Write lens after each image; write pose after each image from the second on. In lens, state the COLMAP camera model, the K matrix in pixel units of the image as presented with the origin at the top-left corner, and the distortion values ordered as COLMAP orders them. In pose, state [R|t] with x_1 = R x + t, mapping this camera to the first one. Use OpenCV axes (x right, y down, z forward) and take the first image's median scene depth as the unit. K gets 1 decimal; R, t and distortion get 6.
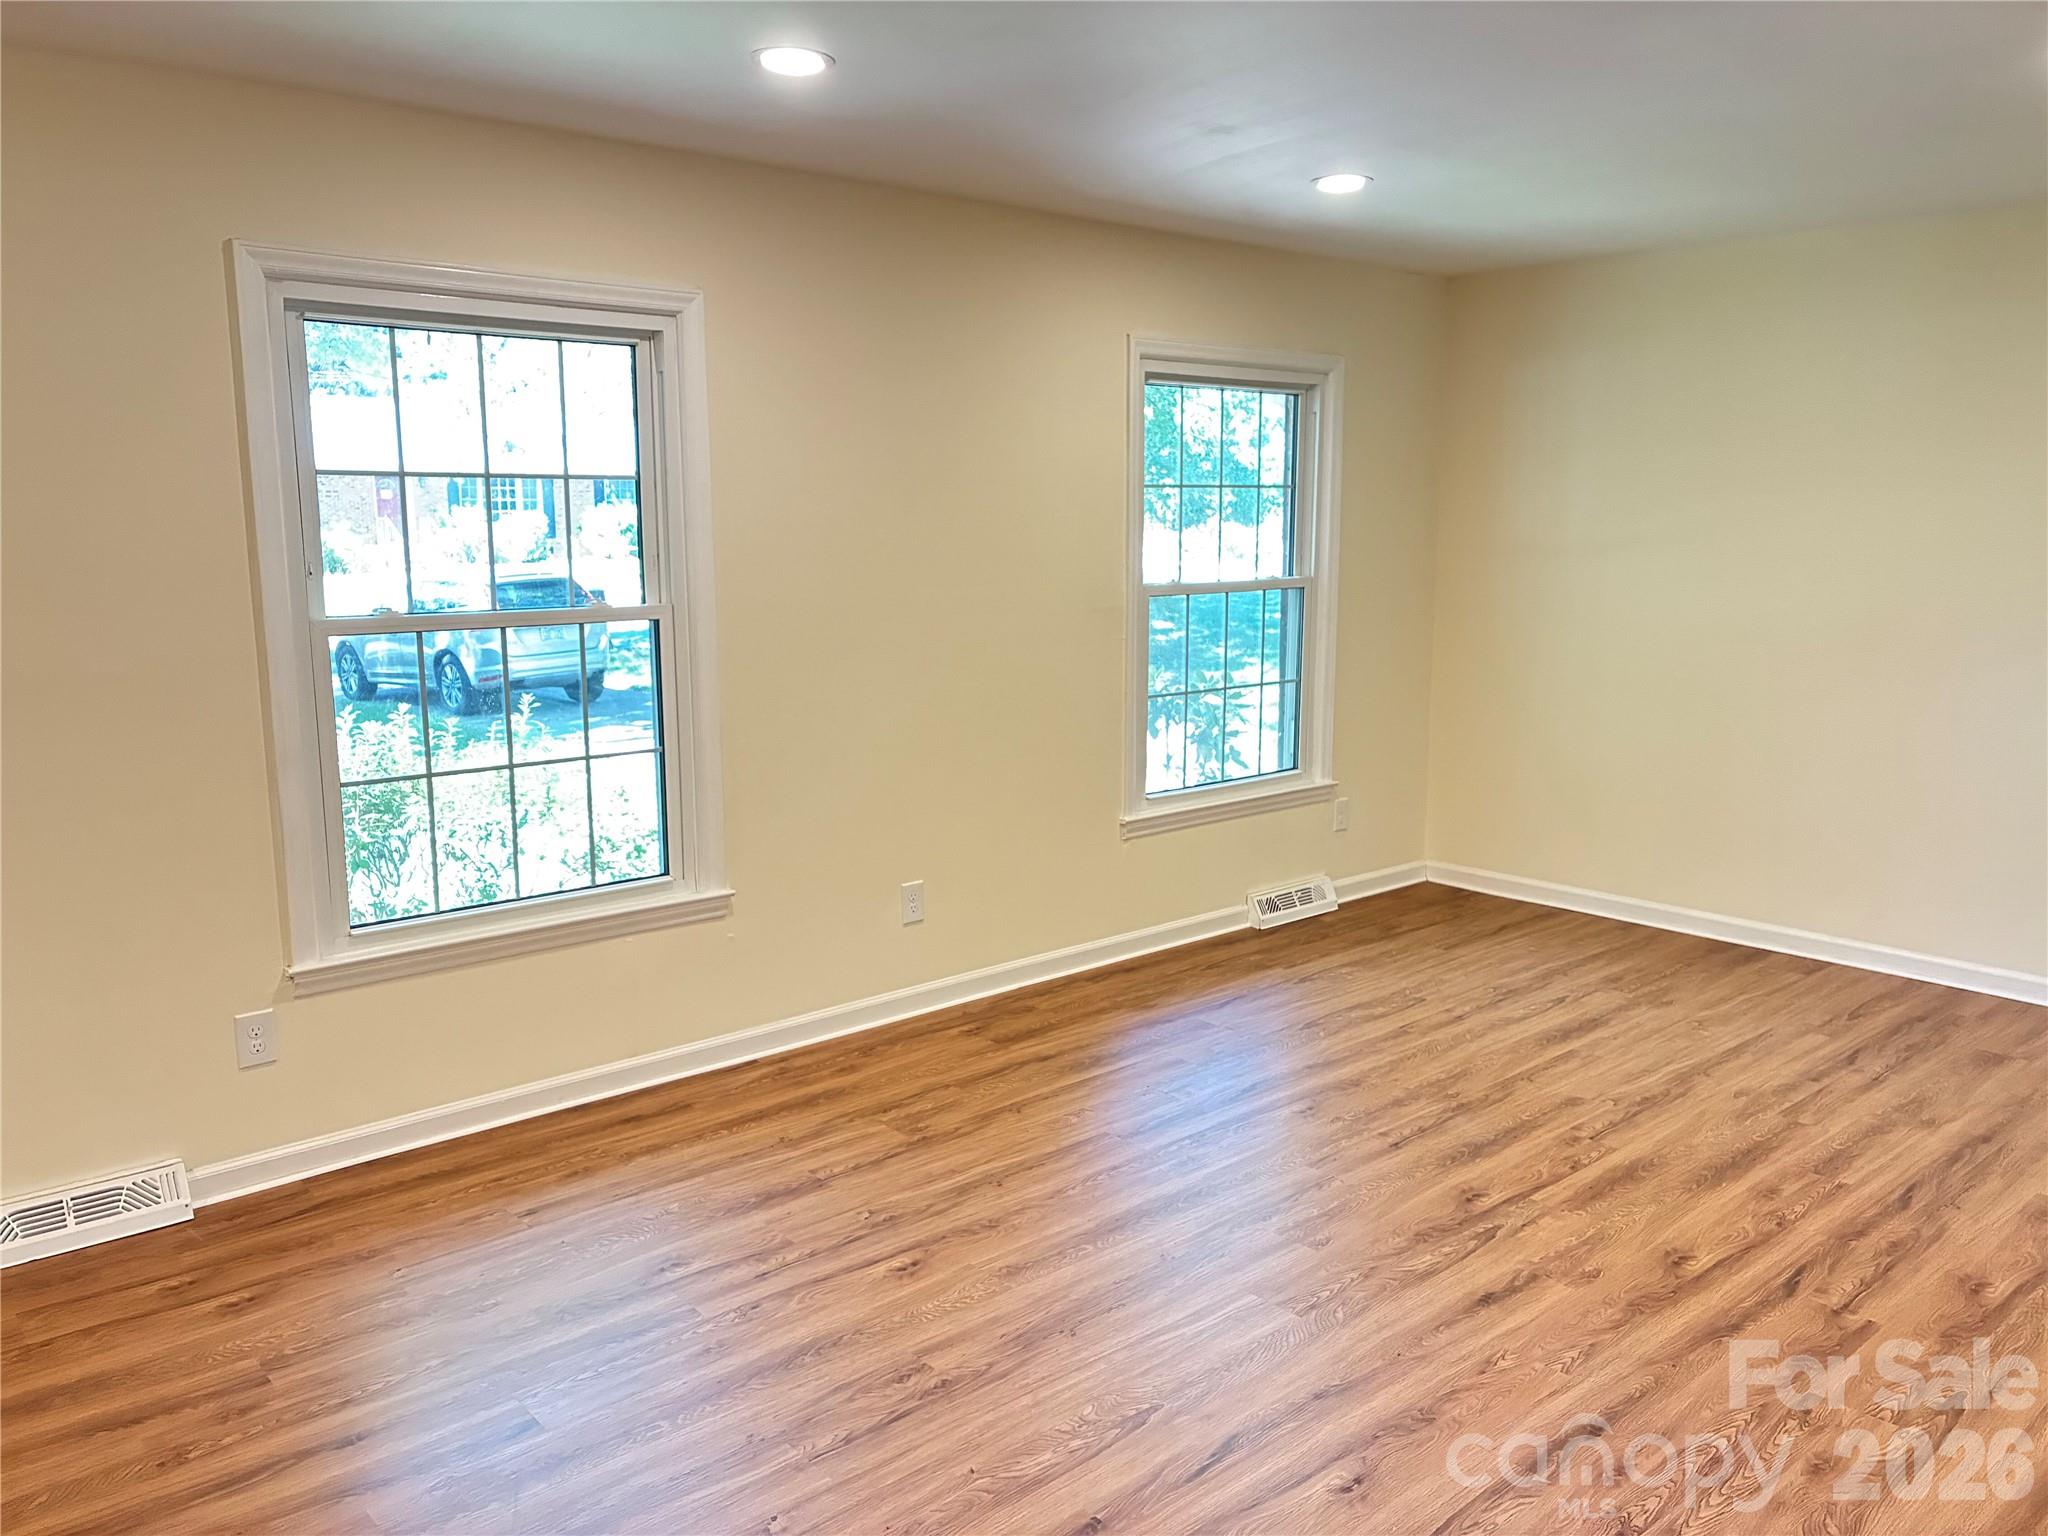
lens RADIAL K [[1572.3, 0, 1042.9], [0, 1572.3, 760.2], [0, 0, 1]] dist [0.027897, 0.000667]
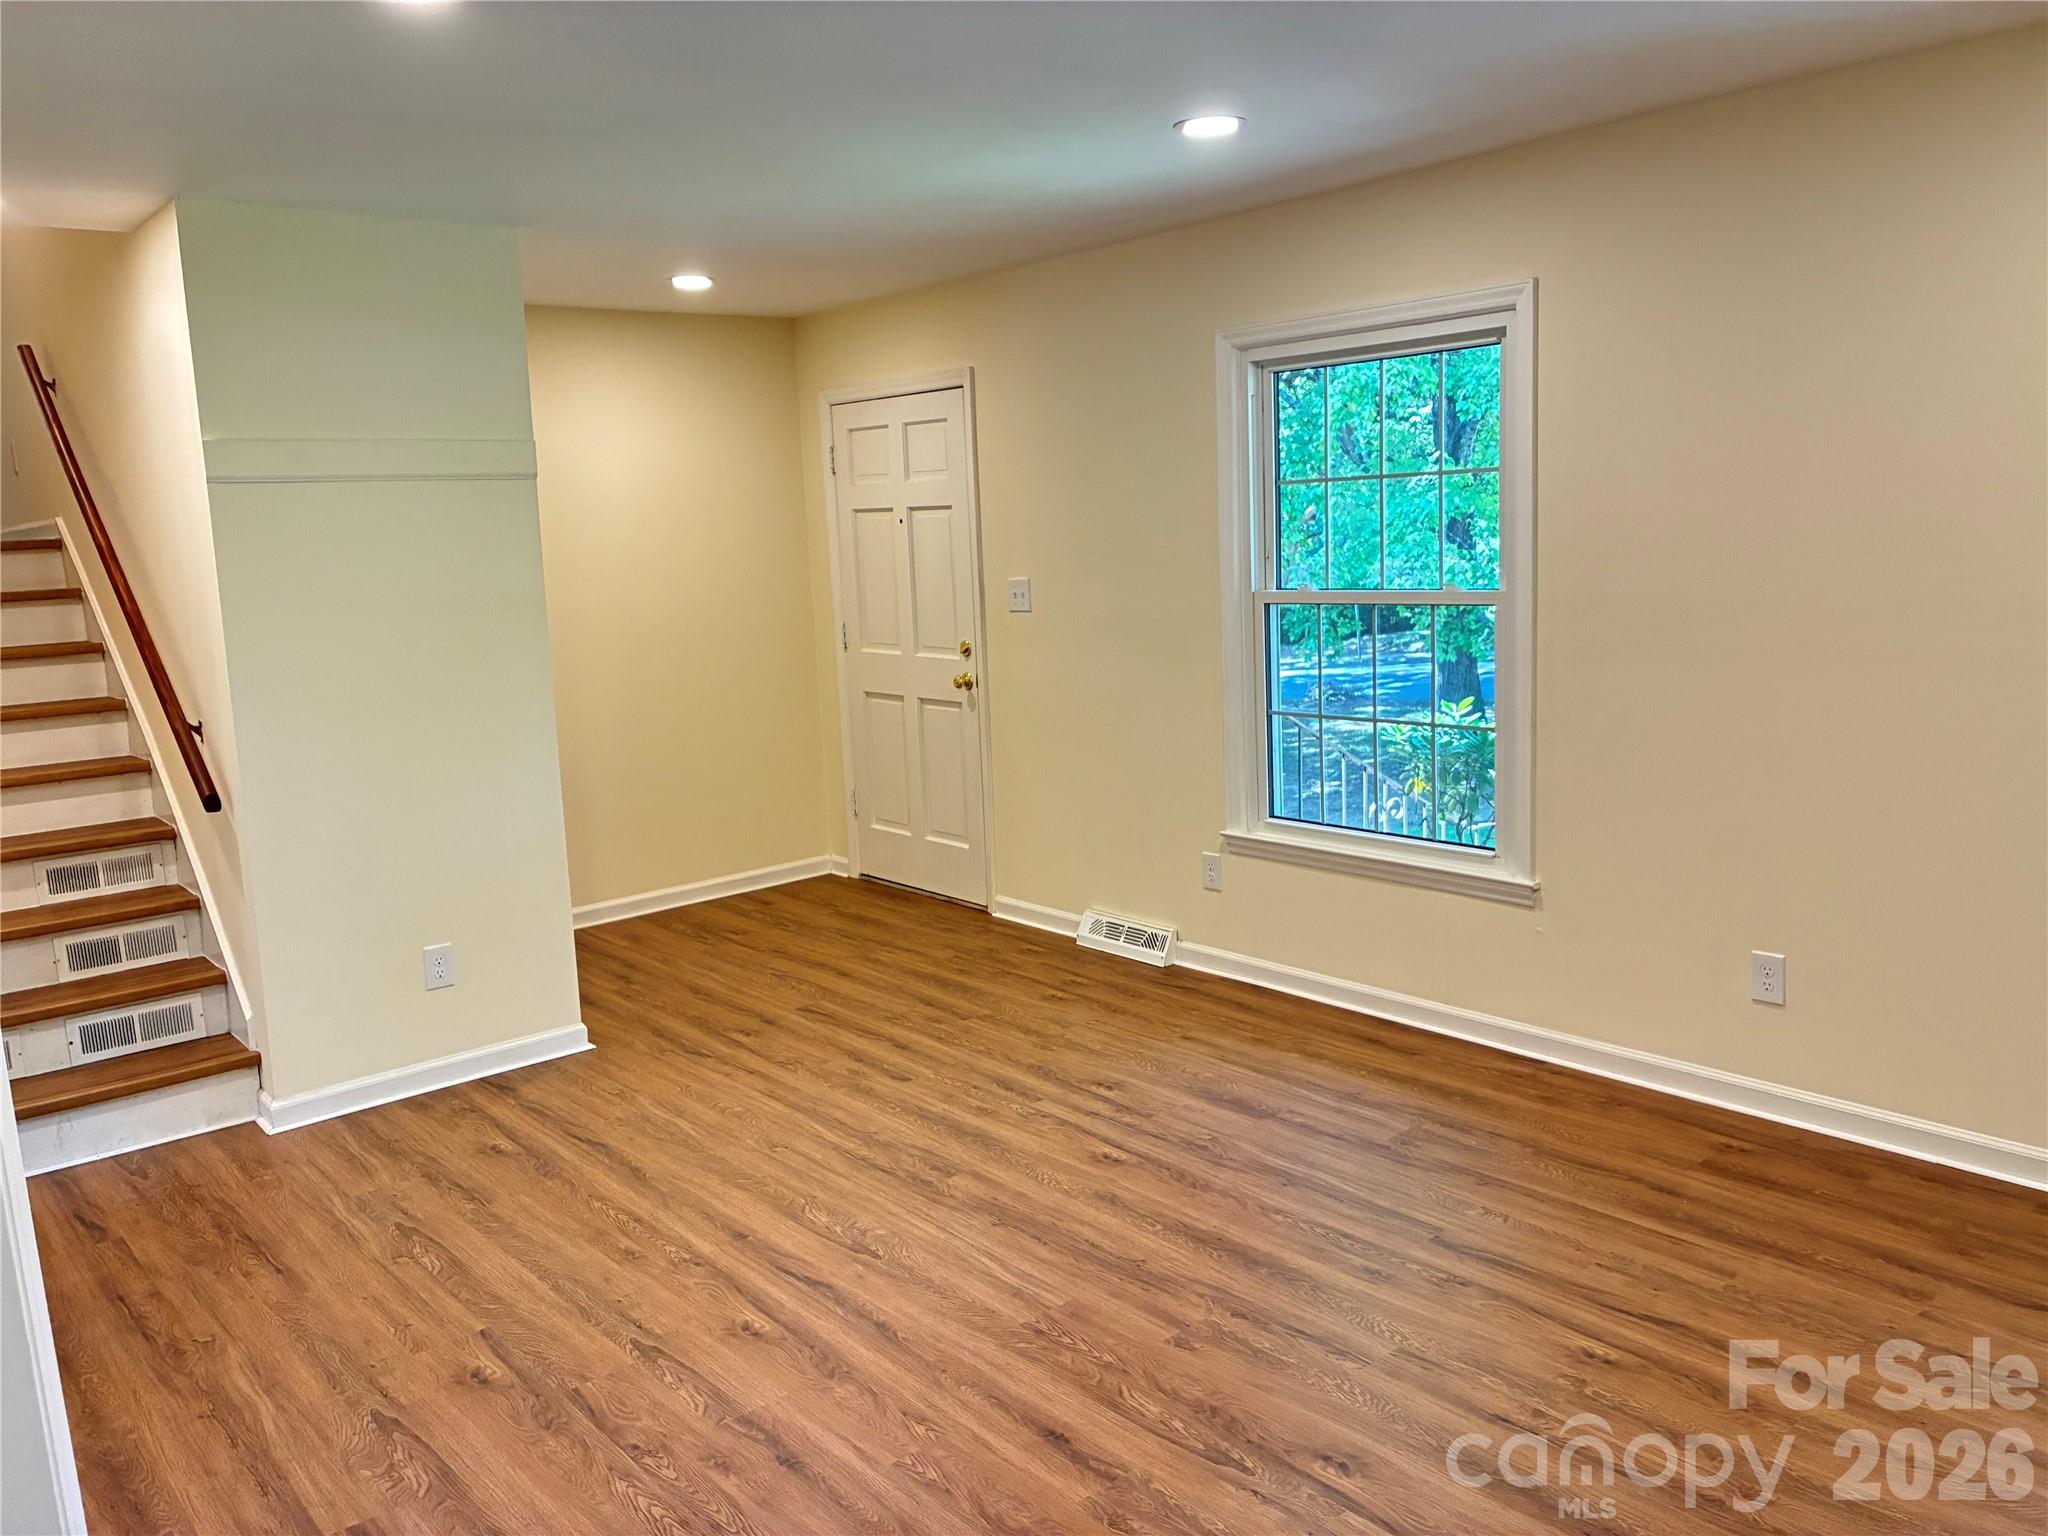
lens RADIAL K [[1572.3, 0, 1042.9], [0, 1572.3, 760.2], [0, 0, 1]] dist [0.027897, 0.000667]
pose [[-0.011805, 0.154853, -0.987867, 0.894114], [-0.115875, 0.981068, 0.155172, -0.128422], [0.993194, 0.116300, 0.006362, 0.784960]]
